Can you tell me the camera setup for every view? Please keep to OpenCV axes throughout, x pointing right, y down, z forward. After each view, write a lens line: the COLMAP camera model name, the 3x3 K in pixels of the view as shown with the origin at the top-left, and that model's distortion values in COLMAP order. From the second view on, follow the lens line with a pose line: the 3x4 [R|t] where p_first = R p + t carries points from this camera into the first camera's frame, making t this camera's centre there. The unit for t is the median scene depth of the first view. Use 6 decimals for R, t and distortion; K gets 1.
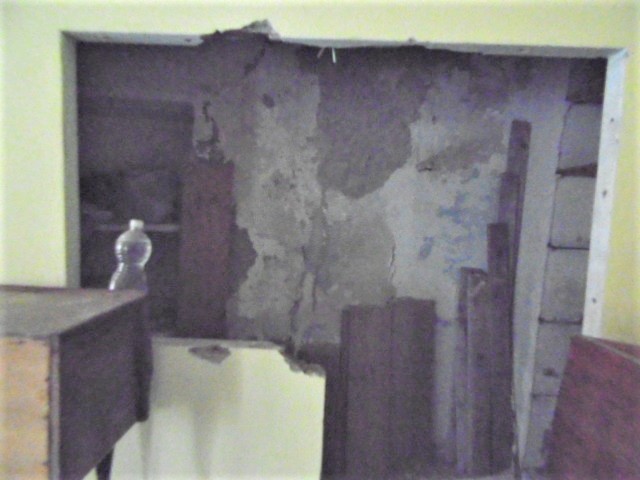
lens RADIAL K [[419.2, 0, 320.0], [0, 419.2, 240.0], [0, 0, 1]] dist [0.003551, -0.002609]
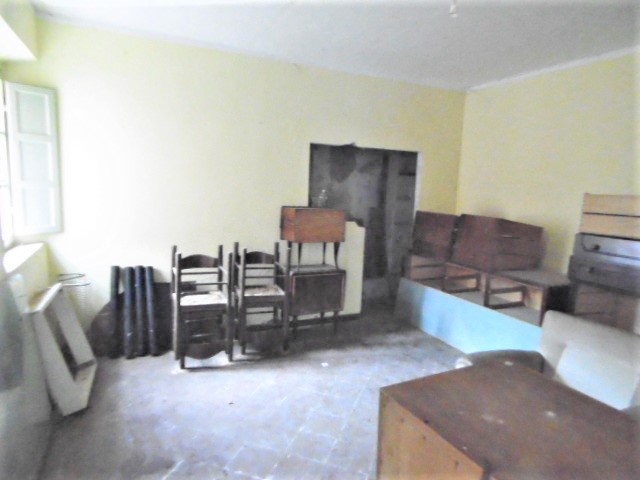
lens RADIAL K [[419.2, 0, 320.0], [0, 419.2, 240.0], [0, 0, 1]] dist [0.003551, -0.002609]
pose [[0.895808, -0.063661, 0.439858, -1.290825], [0.038368, 0.997071, 0.066166, 0.092869], [-0.442782, -0.042396, 0.895626, -1.467972]]
